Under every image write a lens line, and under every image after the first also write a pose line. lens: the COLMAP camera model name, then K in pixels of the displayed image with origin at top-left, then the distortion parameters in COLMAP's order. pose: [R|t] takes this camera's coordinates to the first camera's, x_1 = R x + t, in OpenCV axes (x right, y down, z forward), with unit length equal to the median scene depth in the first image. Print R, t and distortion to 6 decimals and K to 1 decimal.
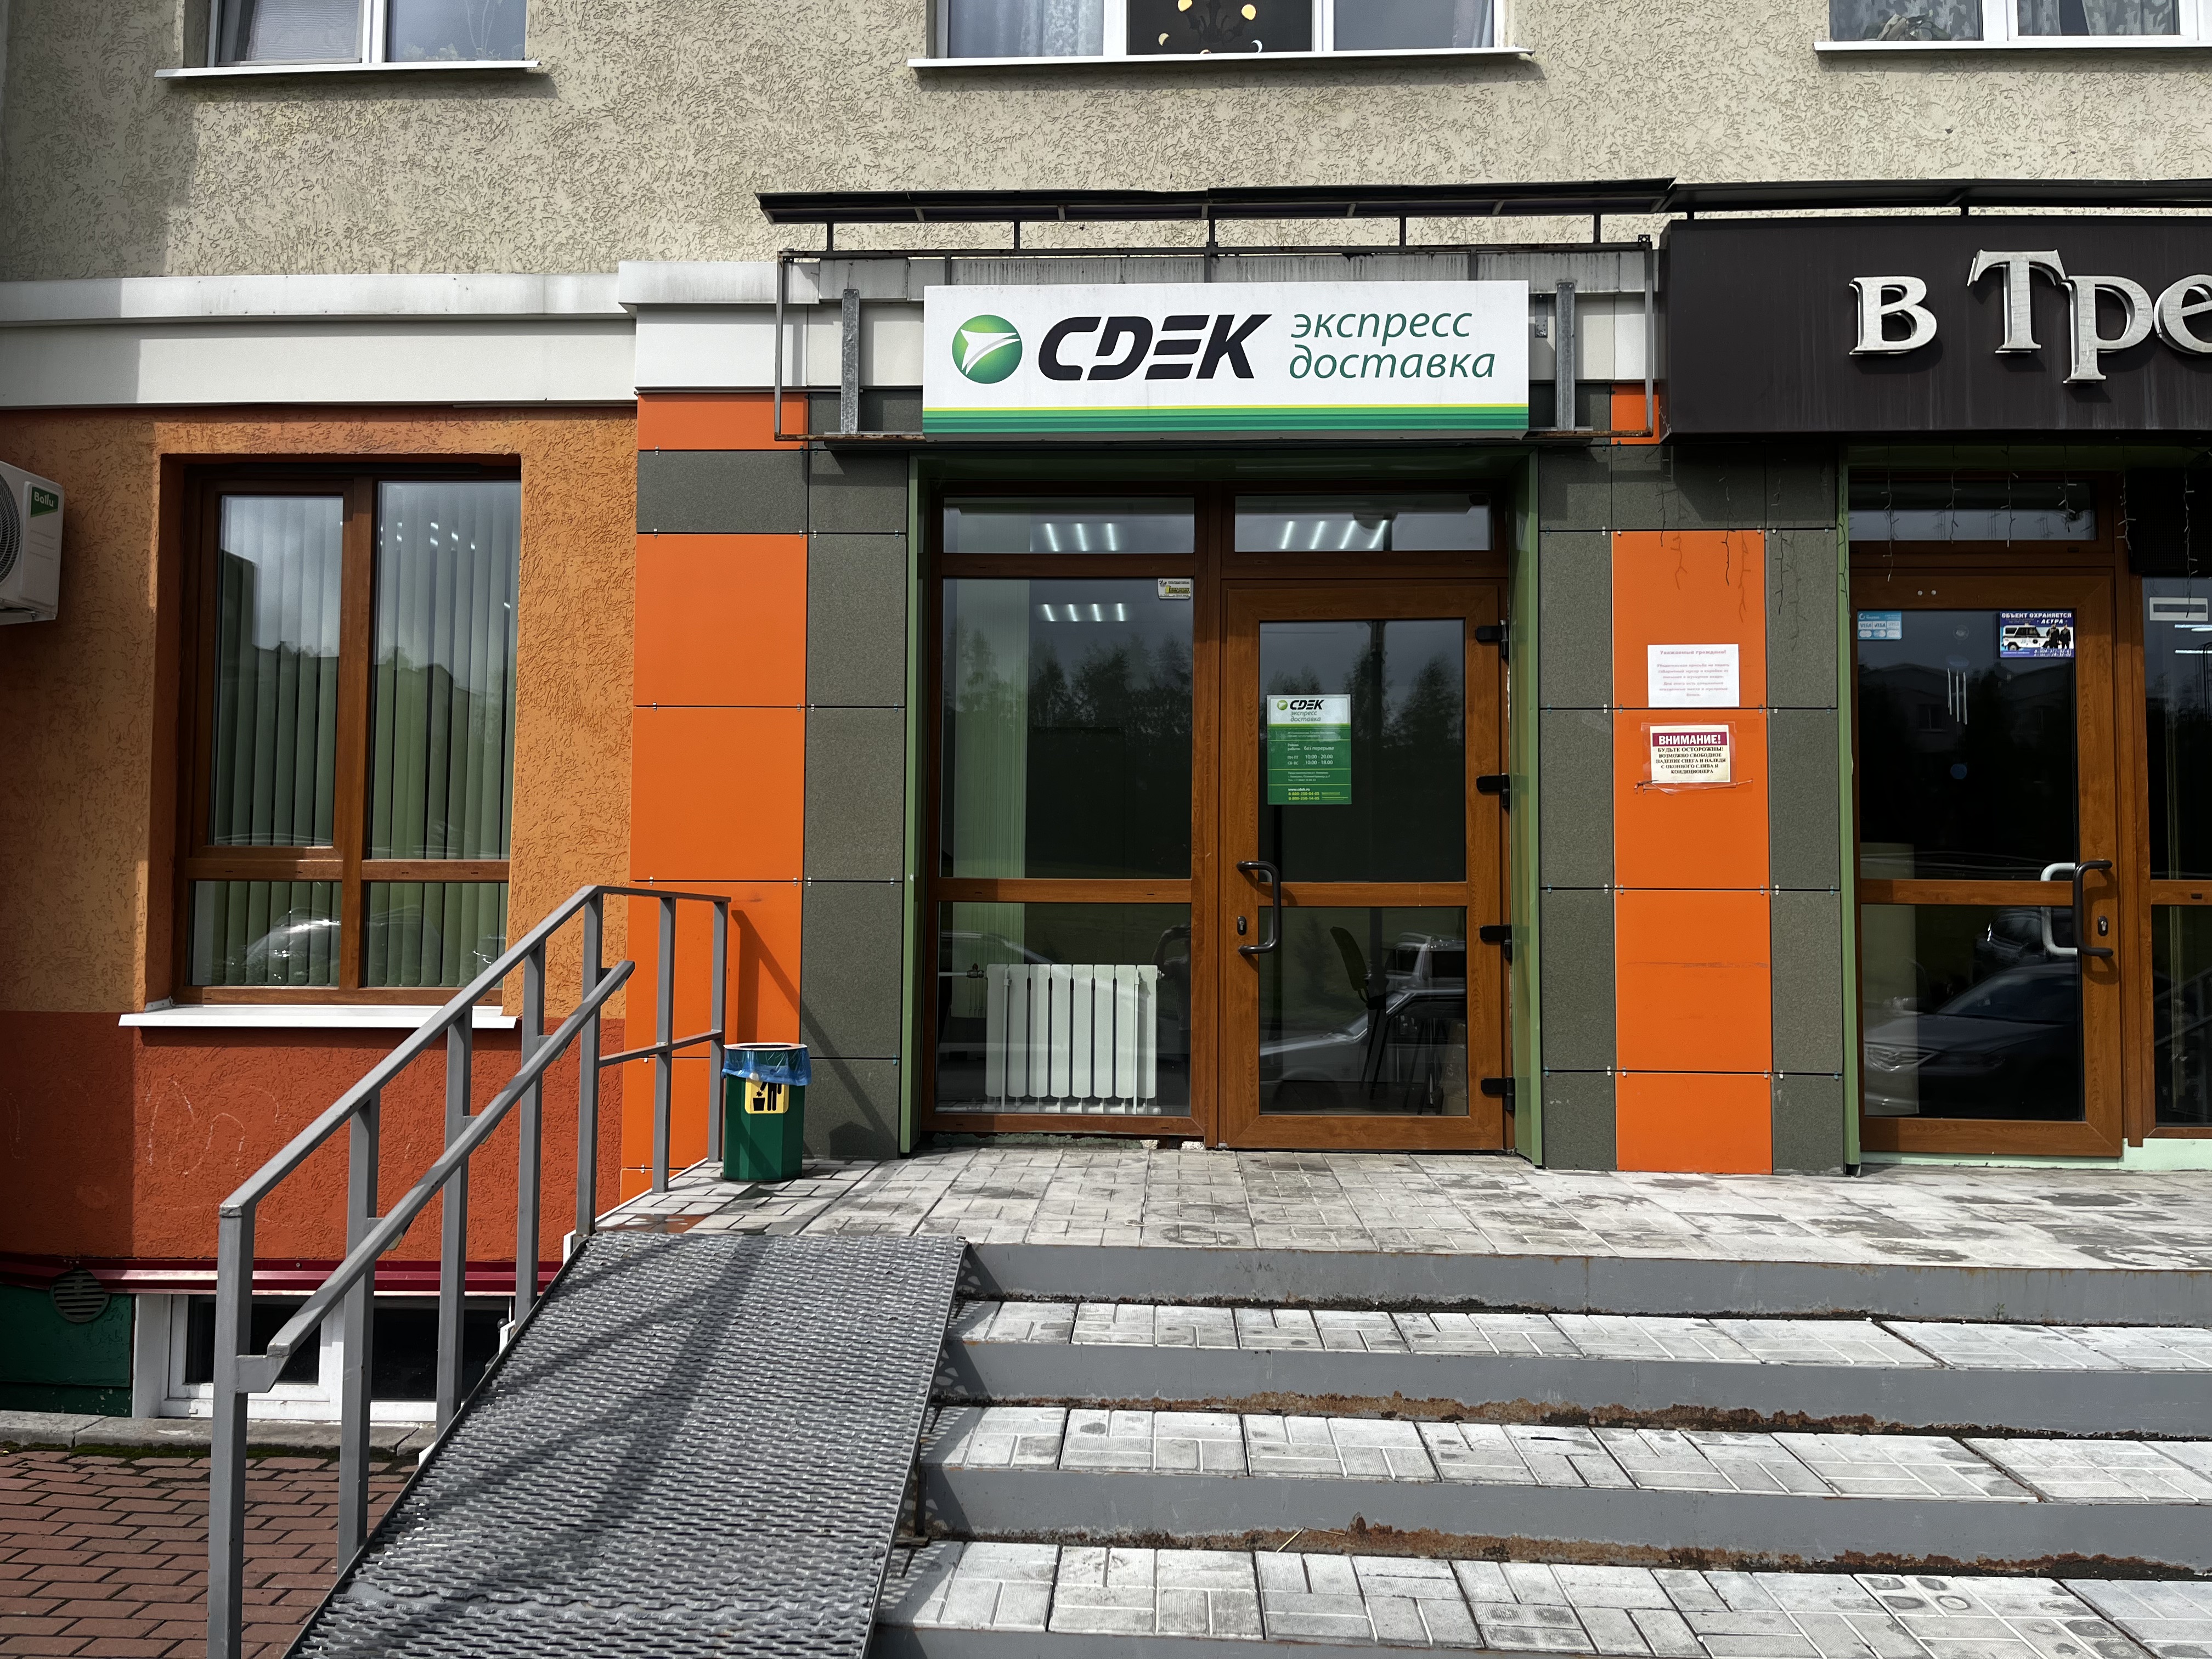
lens RADIAL K [[1665.8, 0, 1096.3], [0, 1665.8, 838.0], [0, 0, 1]] dist [0.075863, -0.090661]
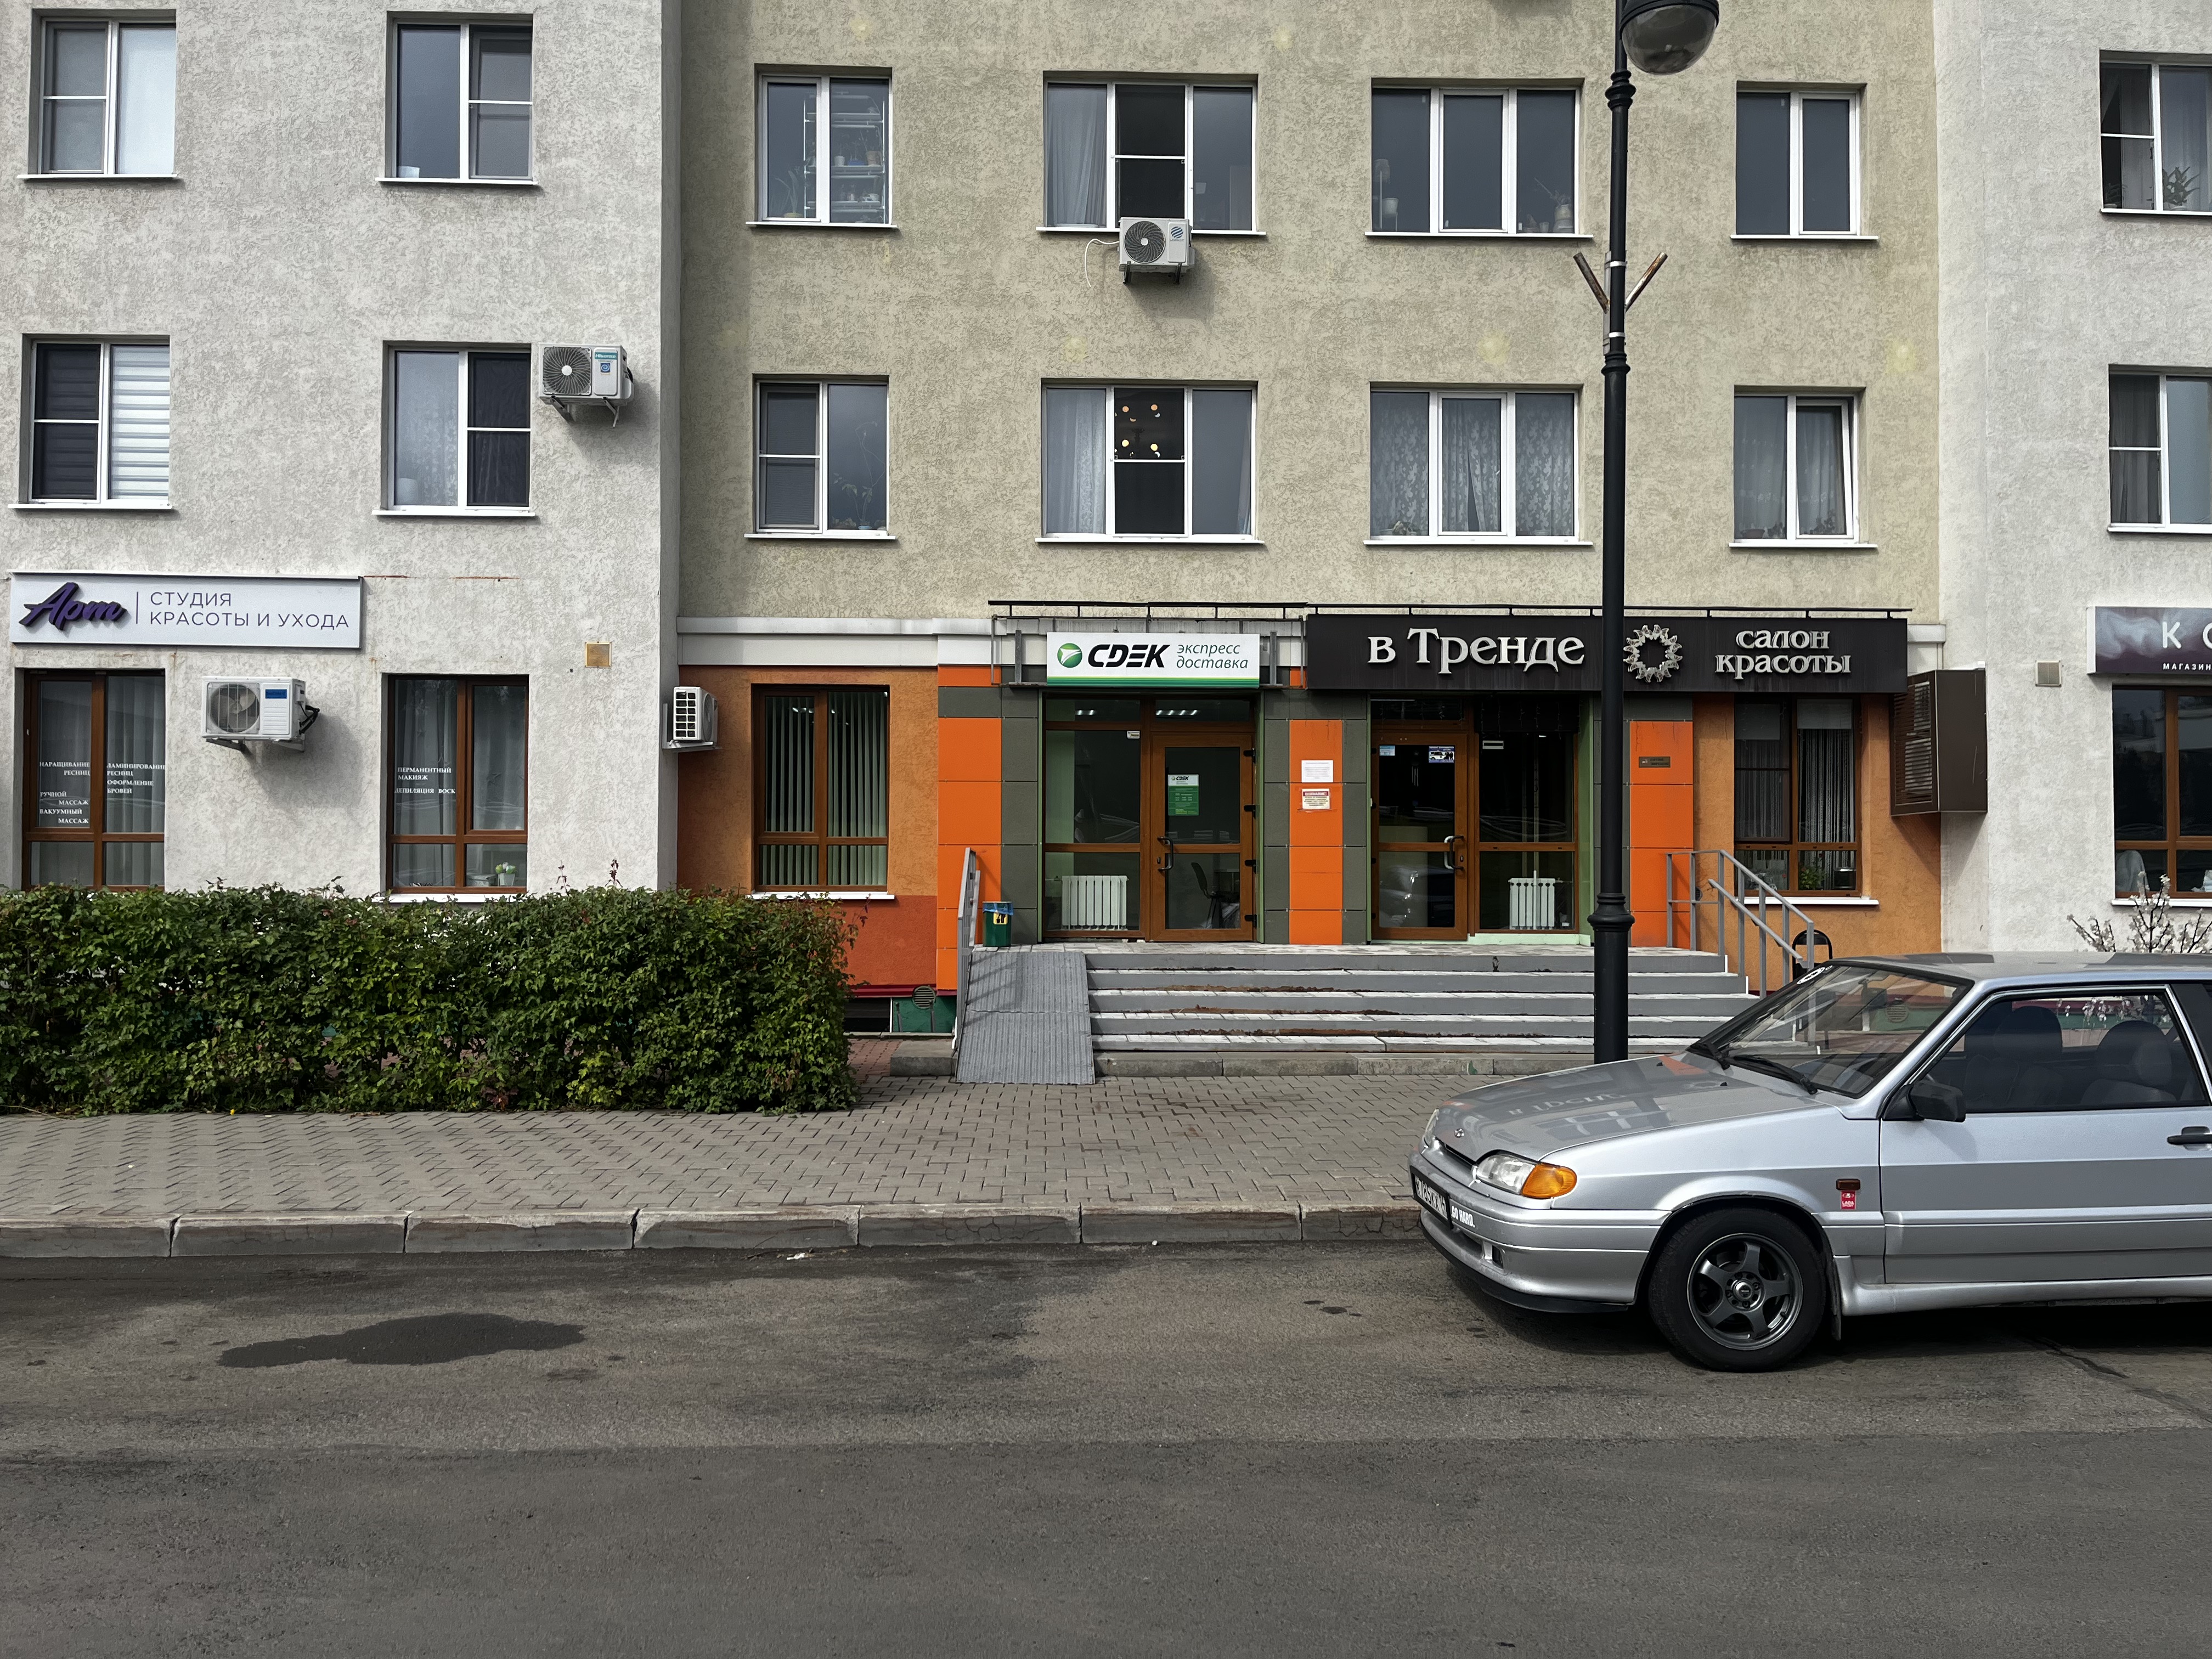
lens RADIAL K [[1665.8, 0, 1096.3], [0, 1665.8, 838.0], [0, 0, 1]] dist [0.075863, -0.090661]
pose [[0.996603, -0.003055, 0.082298, -0.247116], [0.000342, 0.999457, 0.032960, -0.076238], [-0.082354, -0.032820, 0.996063, -1.764349]]
